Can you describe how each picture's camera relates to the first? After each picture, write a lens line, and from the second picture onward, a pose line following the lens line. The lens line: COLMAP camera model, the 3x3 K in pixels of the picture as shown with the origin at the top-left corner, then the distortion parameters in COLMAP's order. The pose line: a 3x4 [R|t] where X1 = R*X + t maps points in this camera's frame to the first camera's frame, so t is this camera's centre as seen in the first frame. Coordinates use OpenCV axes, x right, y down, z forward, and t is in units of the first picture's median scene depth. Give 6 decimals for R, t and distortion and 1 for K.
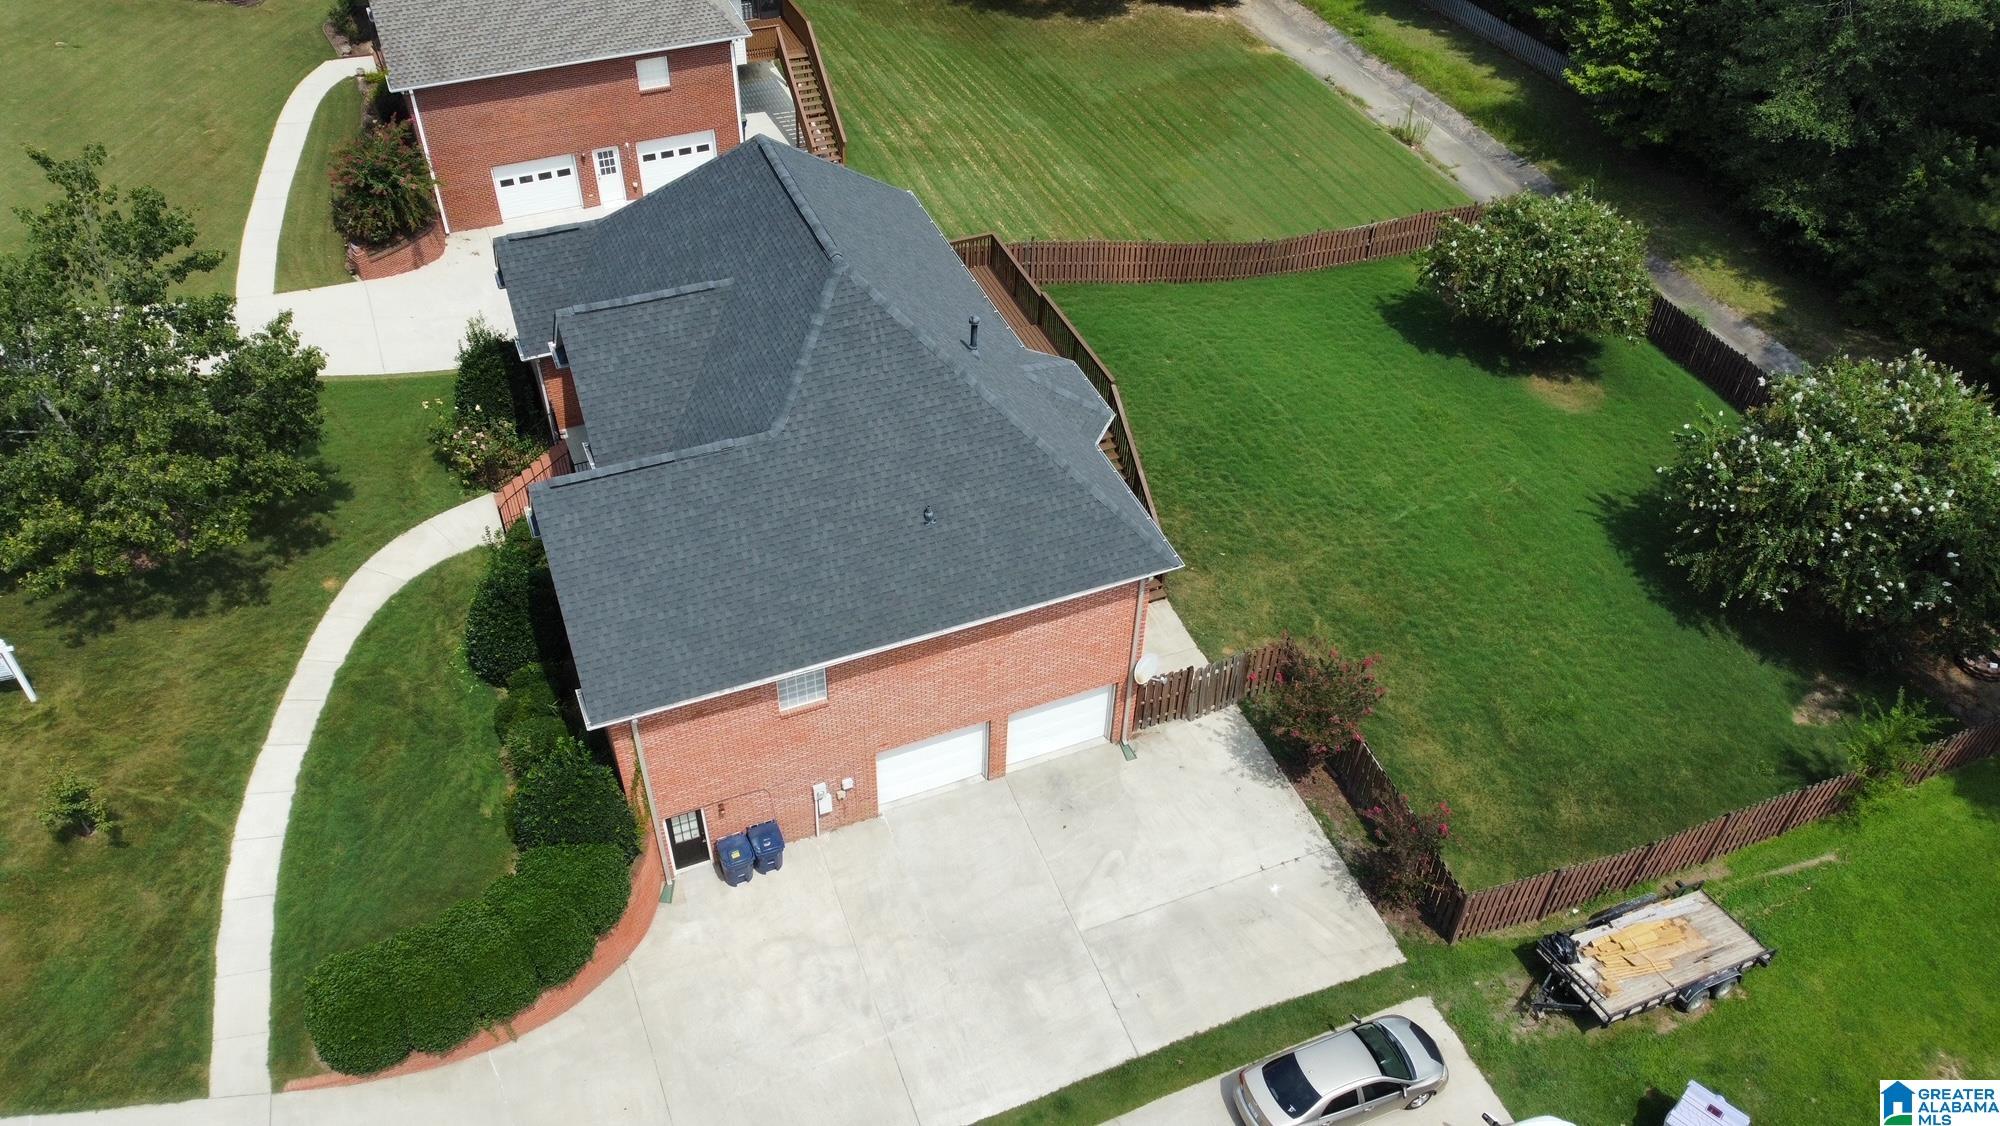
lens RADIAL K [[1495.7, 0, 989.6], [0, 1495.7, 570.7], [0, 0, 1]] dist [-0.003743, -0.007252]
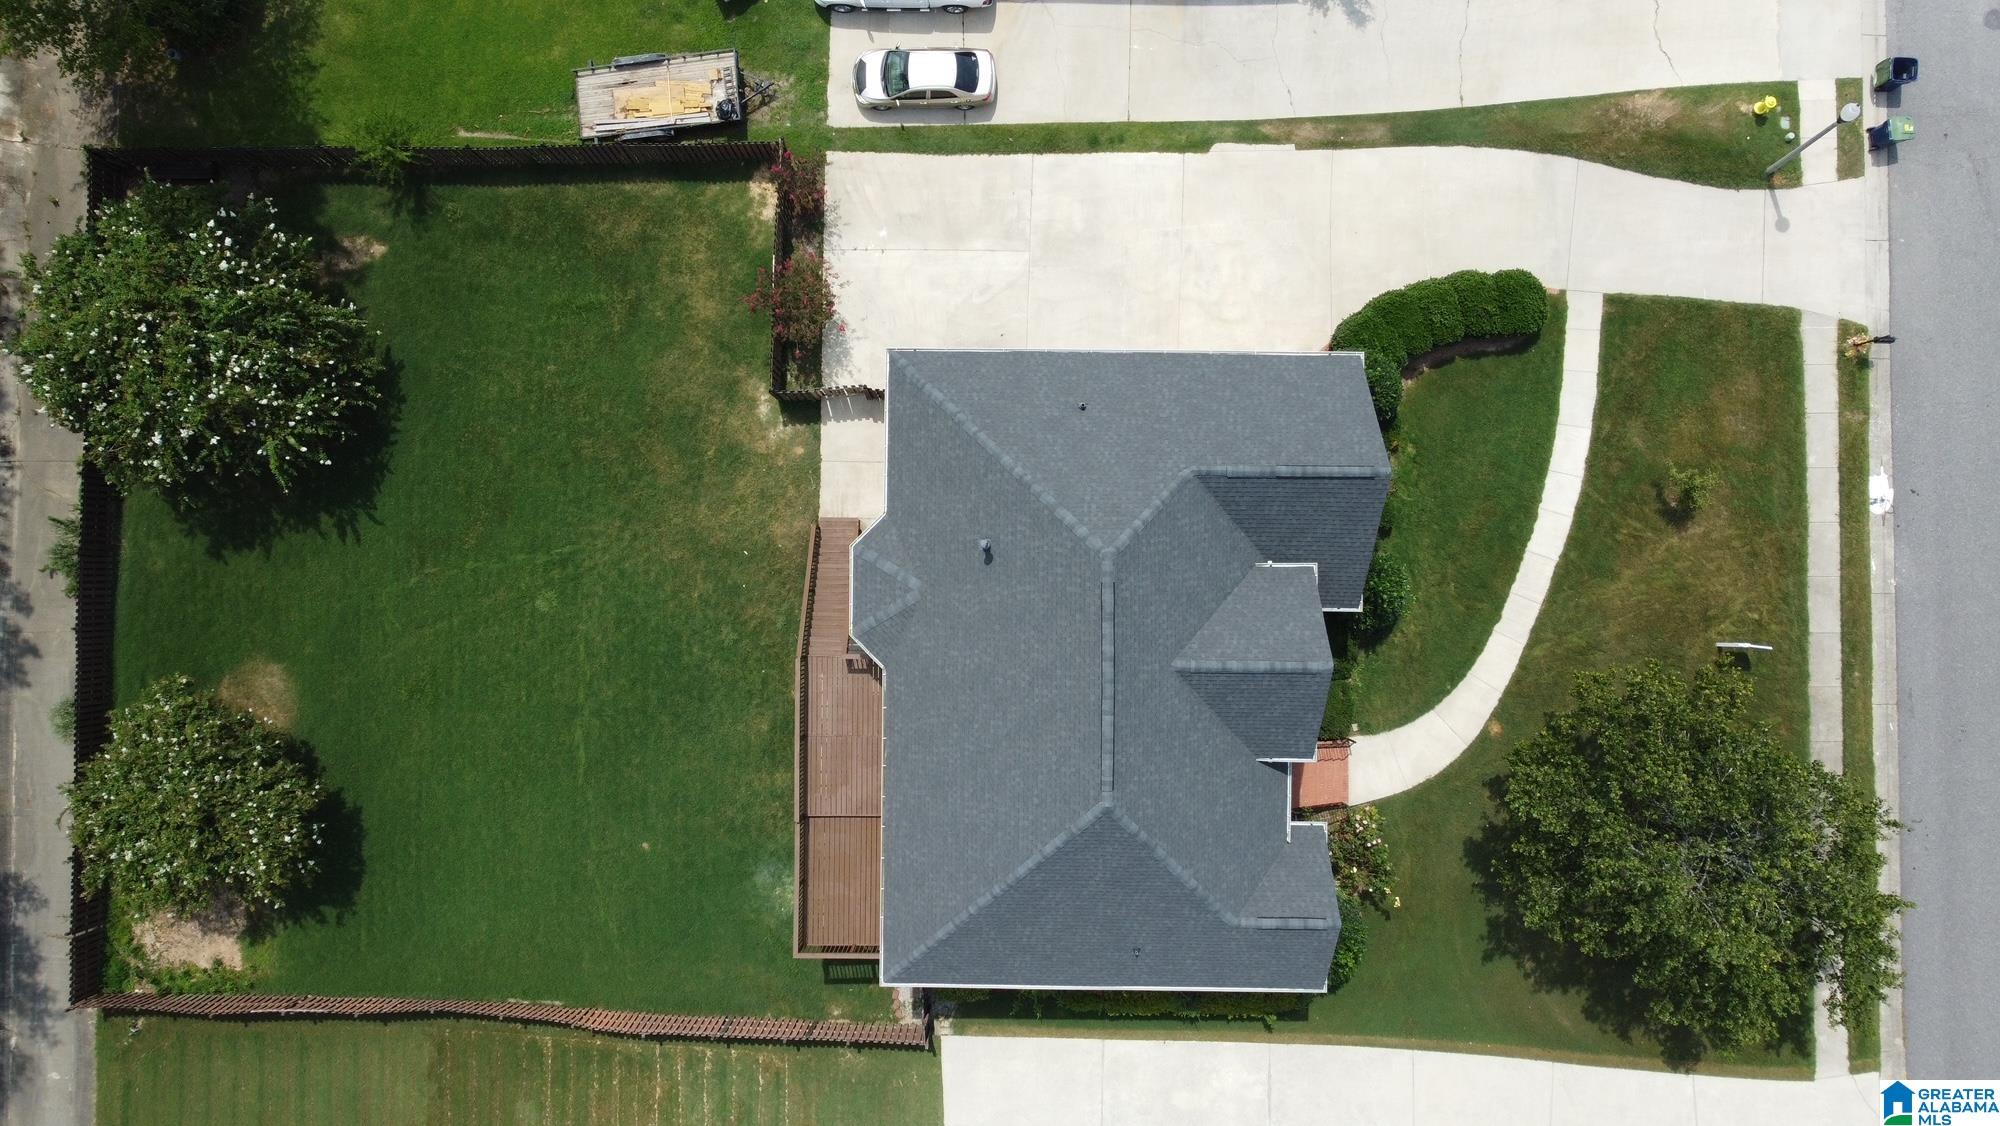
lens RADIAL K [[1495.7, 0, 989.6], [0, 1495.7, 570.7], [0, 0, 1]] dist [-0.003743, -0.007252]
pose [[-0.921324, -0.388757, -0.005582, -0.014238], [0.260586, -0.628096, 0.733205, -0.969908], [-0.288544, 0.674065, 0.679984, 0.237199]]
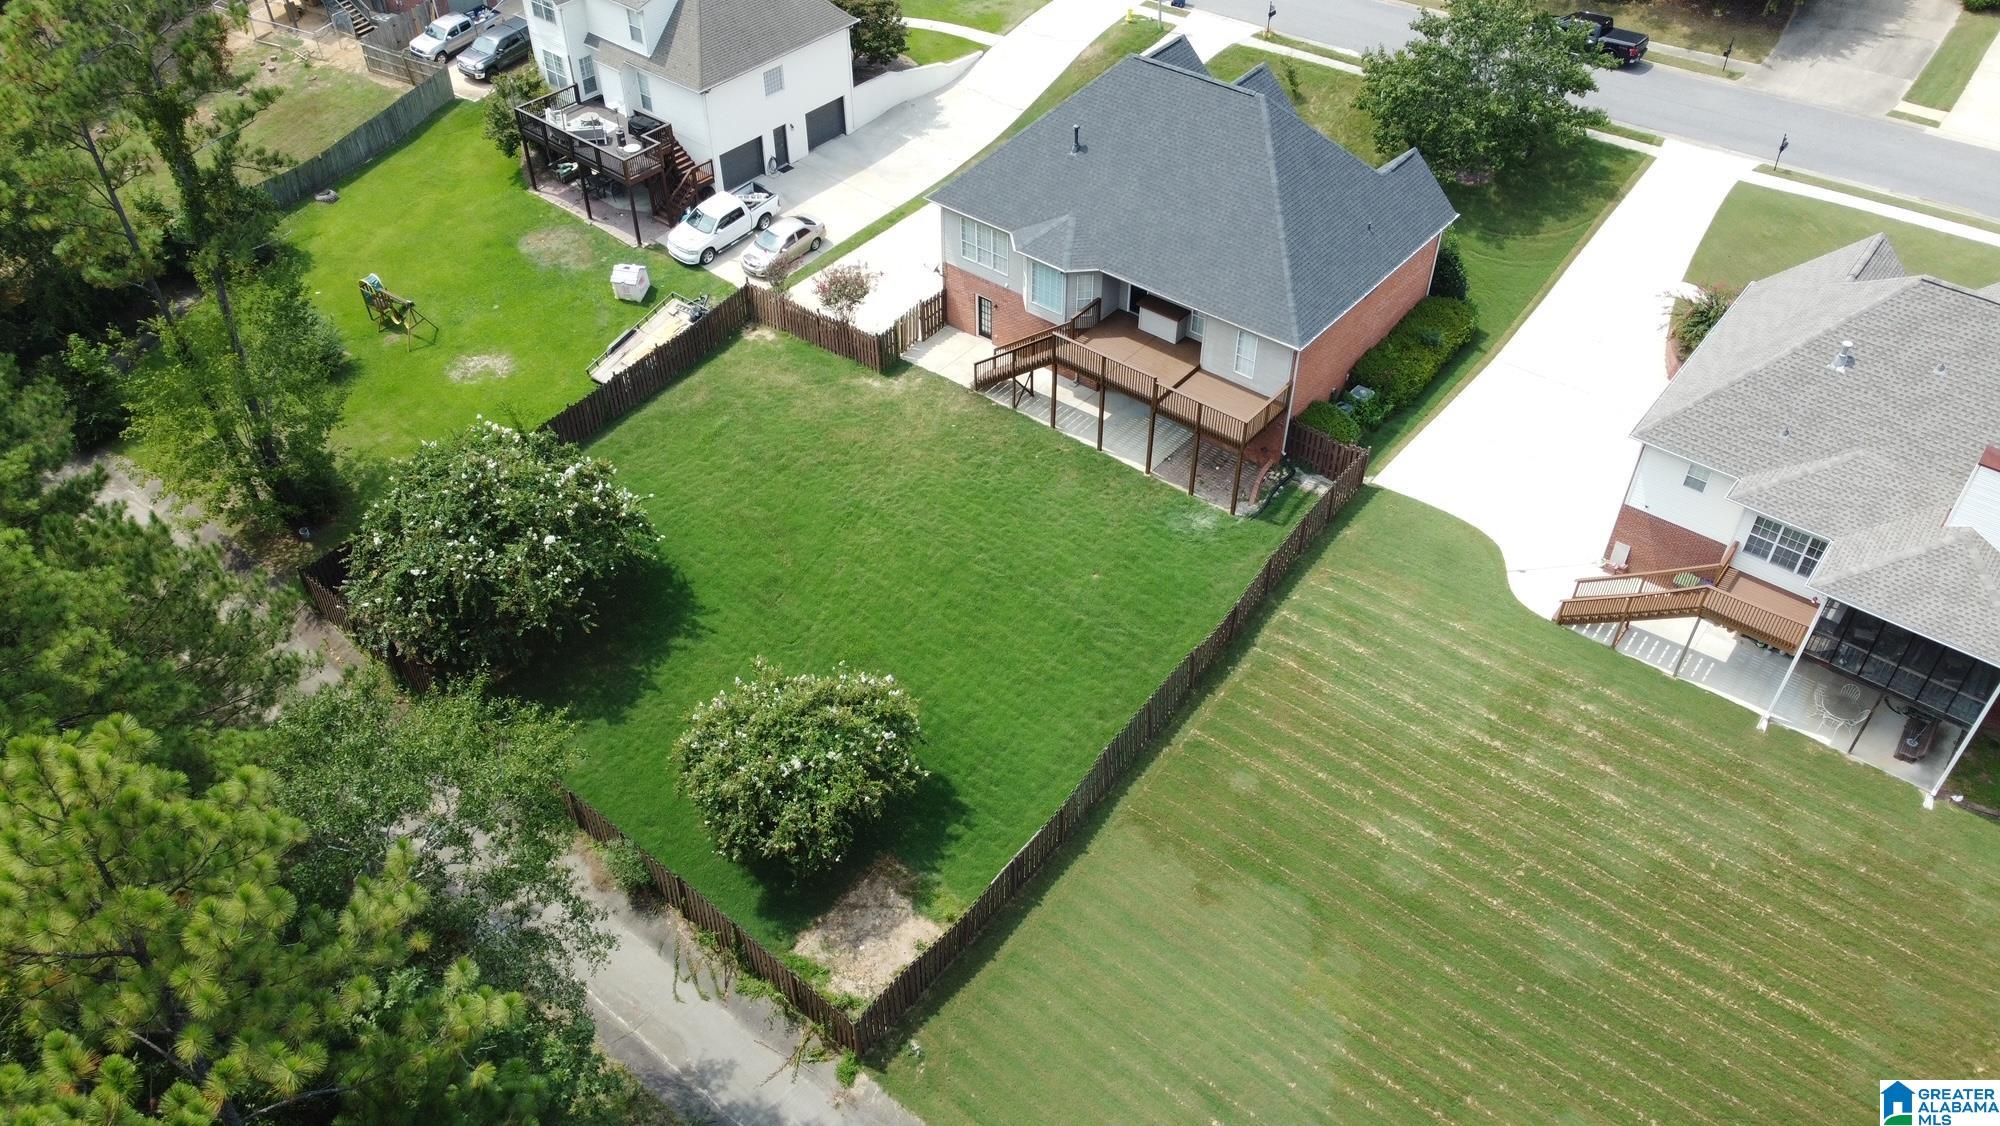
lens RADIAL K [[1495.7, 0, 989.6], [0, 1495.7, 570.7], [0, 0, 1]] dist [-0.003743, -0.007252]
pose [[-0.880417, 0.315806, -0.353741, 0.843298], [-0.334112, 0.116241, 0.935338, -1.642910], [0.336505, 0.941677, 0.003174, 1.424912]]
